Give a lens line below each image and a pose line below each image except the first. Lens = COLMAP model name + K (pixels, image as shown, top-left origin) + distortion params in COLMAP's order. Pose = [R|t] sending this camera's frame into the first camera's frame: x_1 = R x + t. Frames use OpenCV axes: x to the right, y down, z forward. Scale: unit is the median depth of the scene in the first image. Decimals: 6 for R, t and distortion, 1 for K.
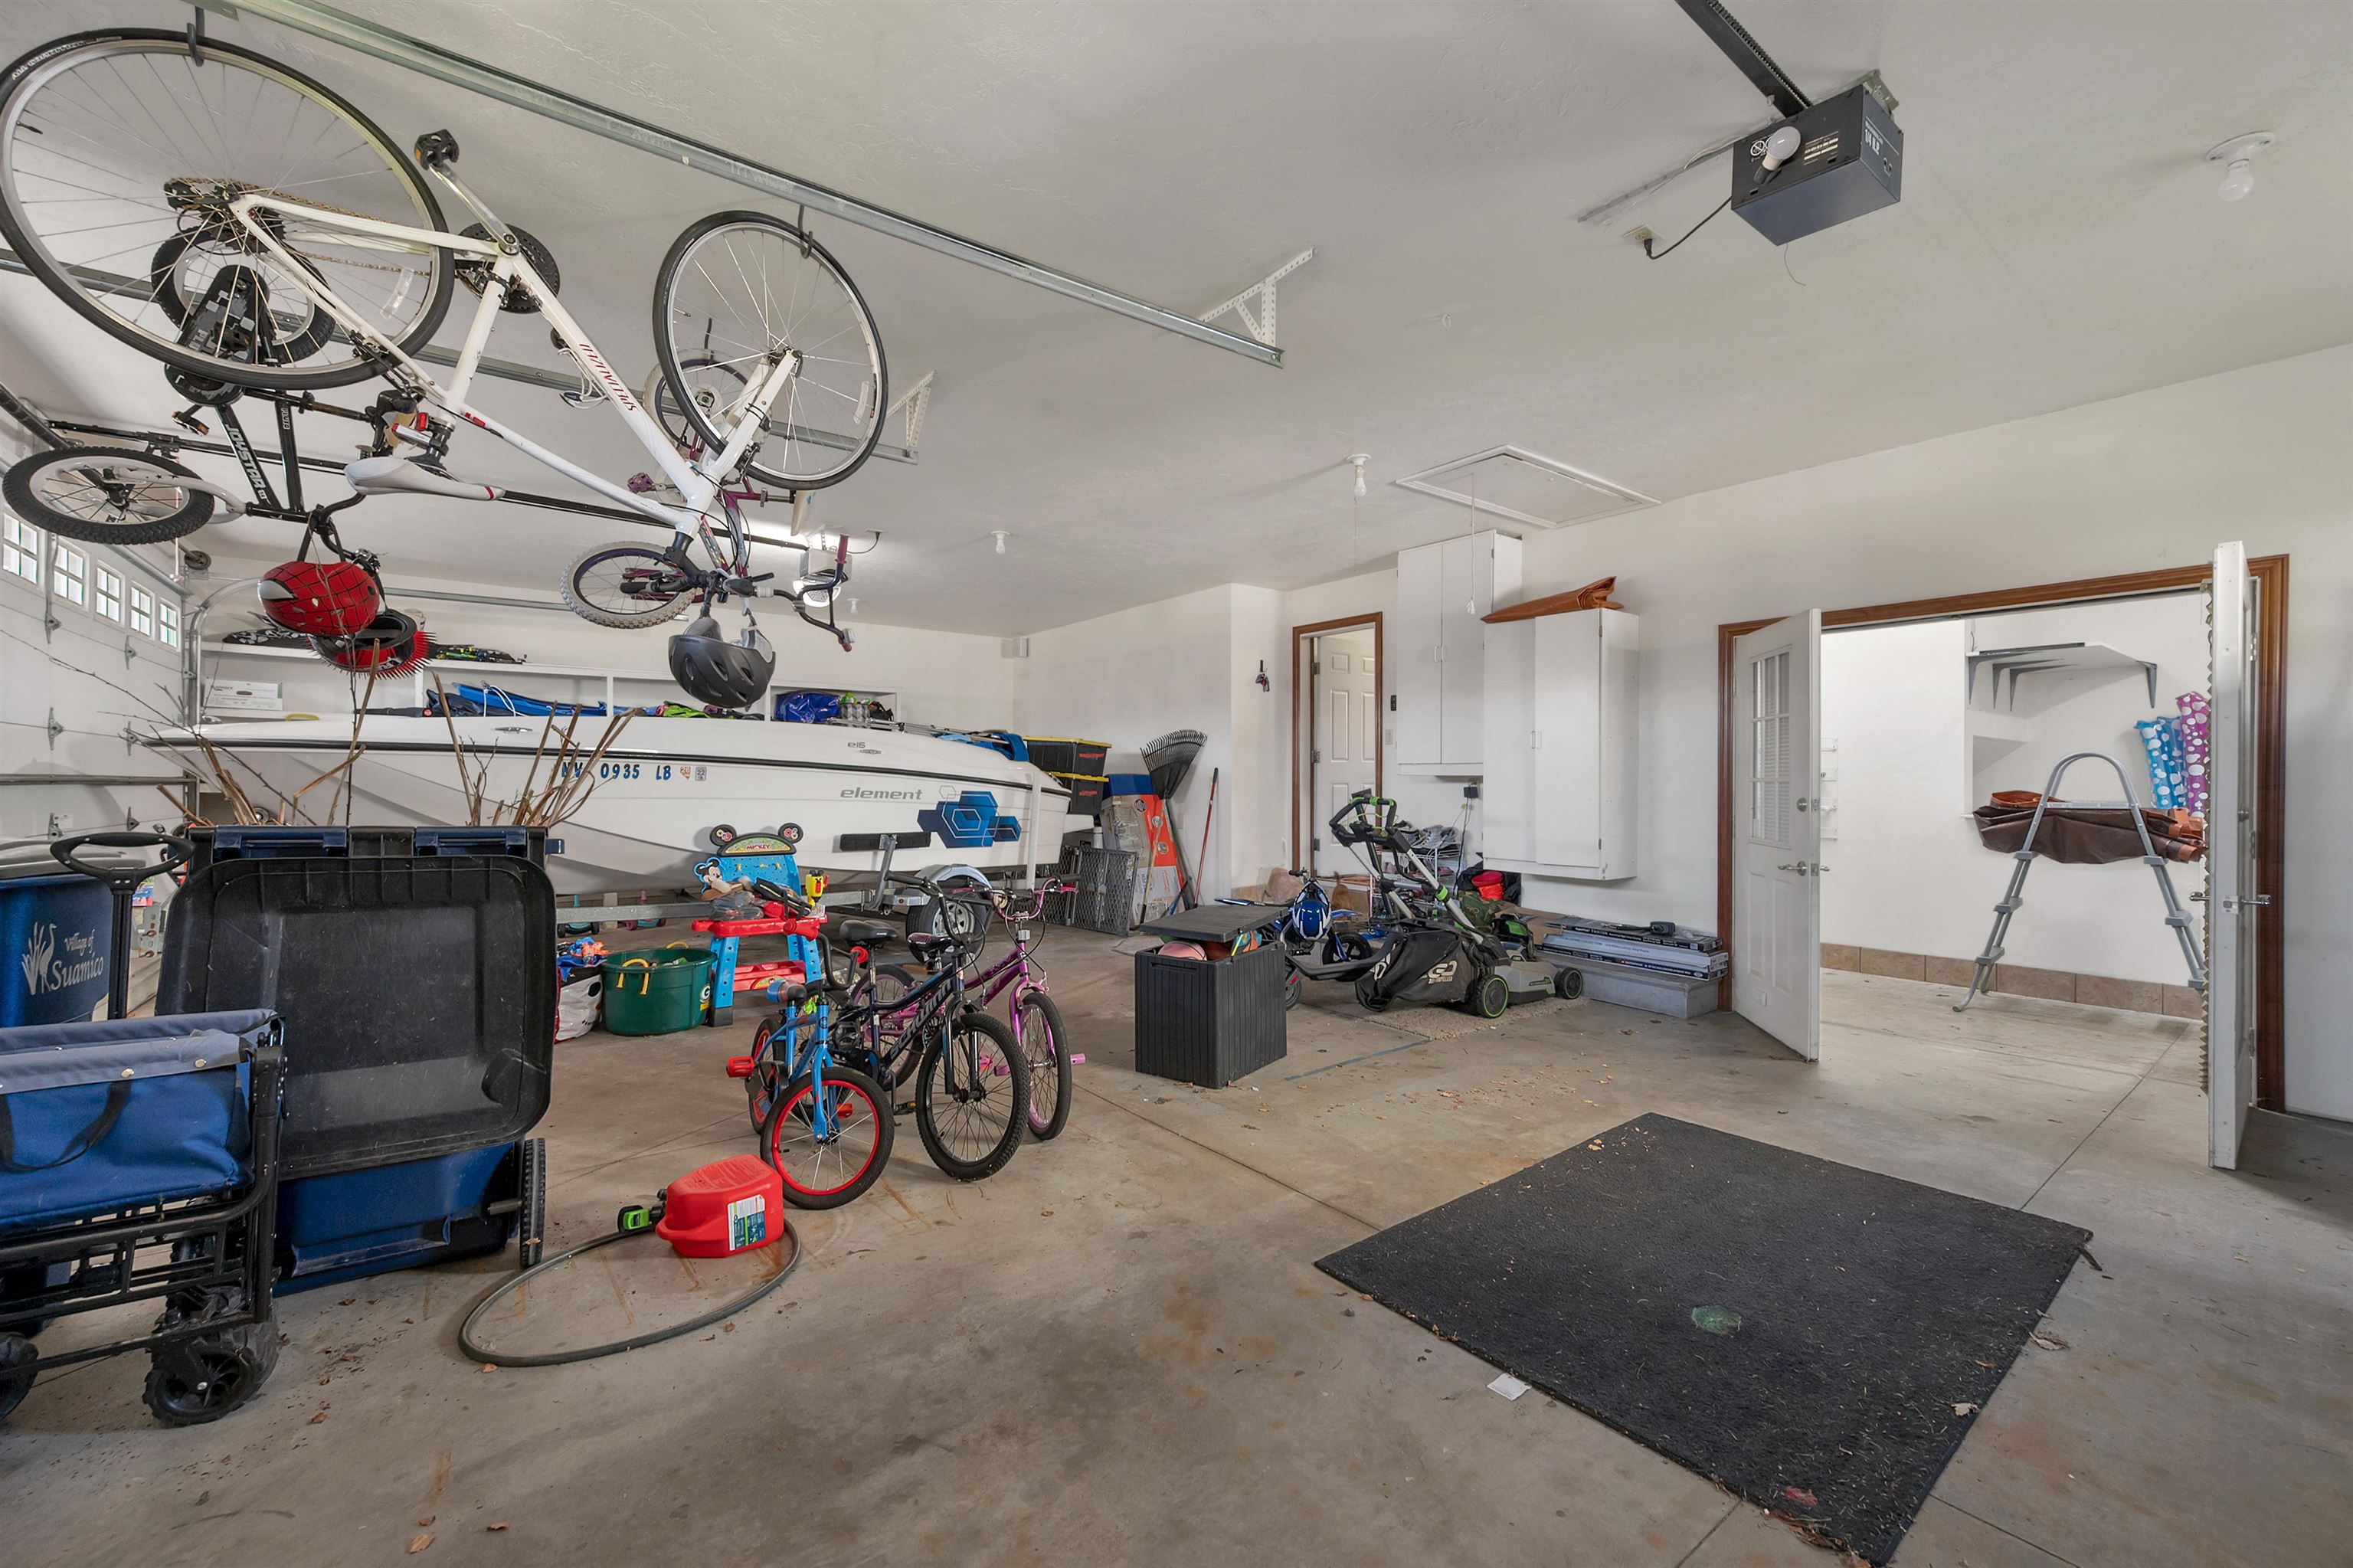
lens RADIAL K [[955.6, 0, 1166.8], [0, 955.6, 788.4], [0, 0, 1]] dist [-0.003154, -0.000332]
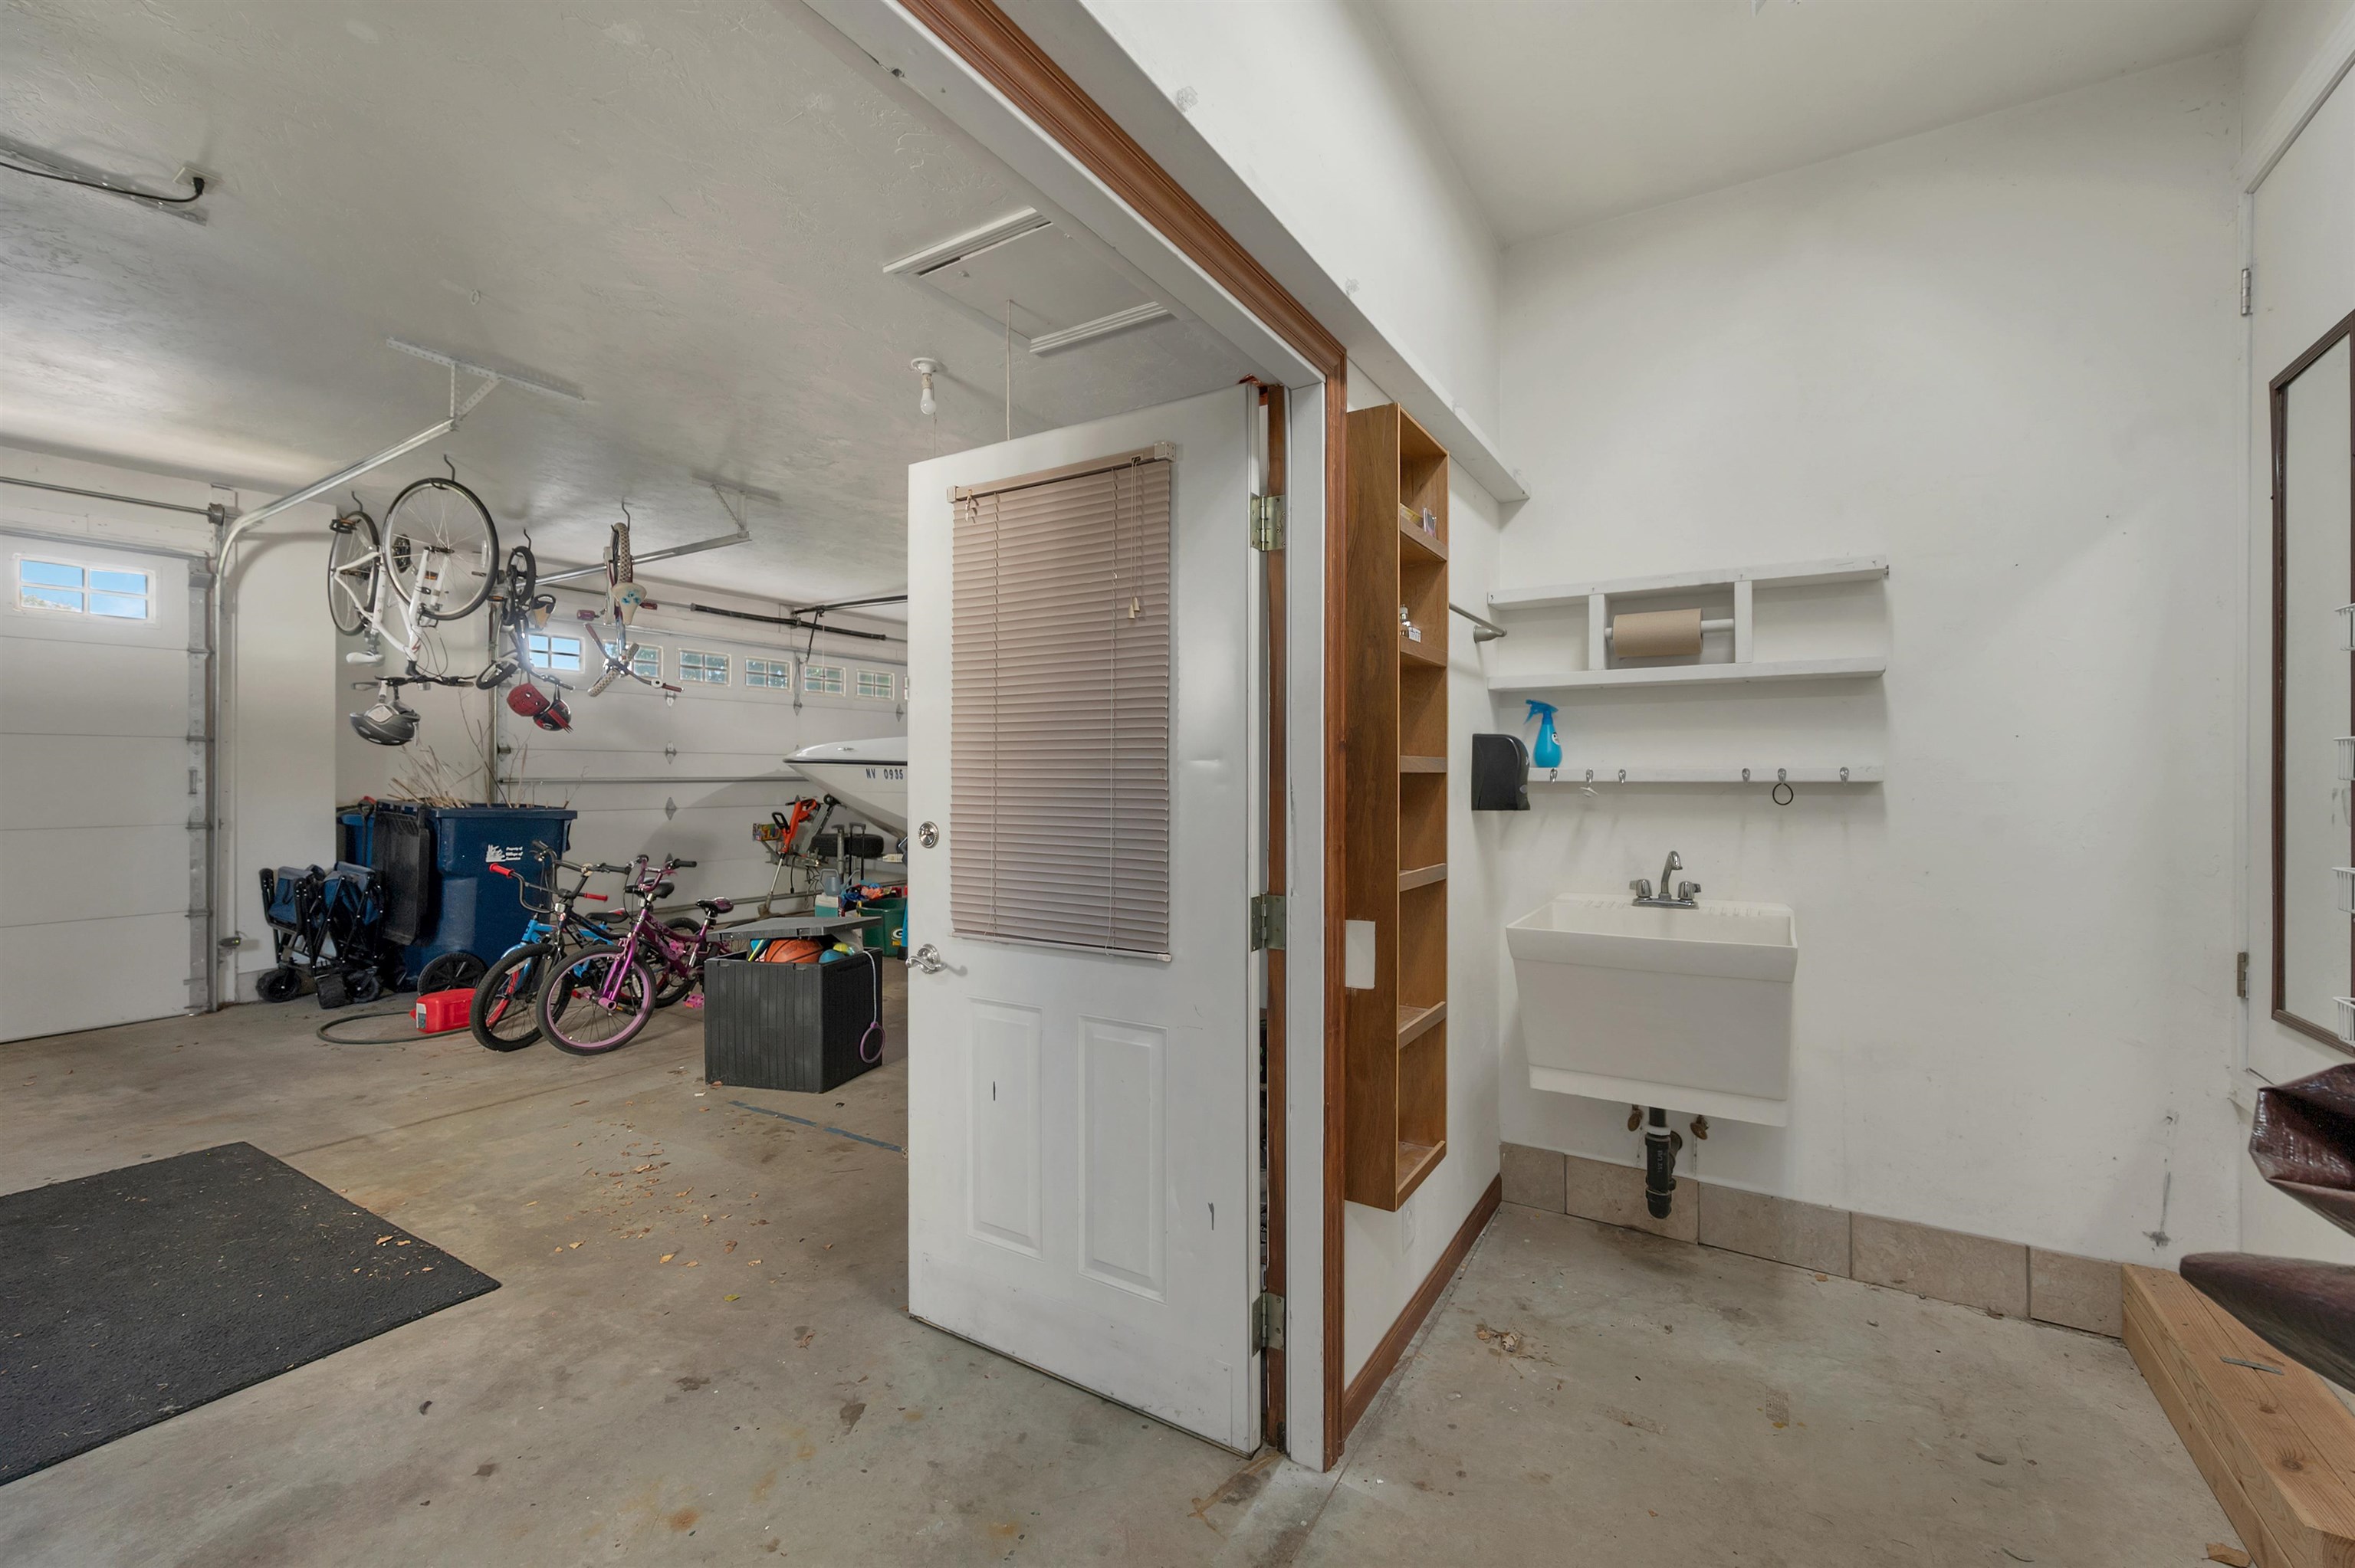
lens RADIAL K [[956.3, 0, 1184.1], [0, 956.3, 778.8], [0, 0, 1]] dist [-0.003154, -0.000332]
pose [[0.361930, 0.003602, -0.932198, 0.886657], [-0.006291, 0.999979, 0.001422, -0.013175], [0.932184, 0.005350, 0.361945, 0.819747]]
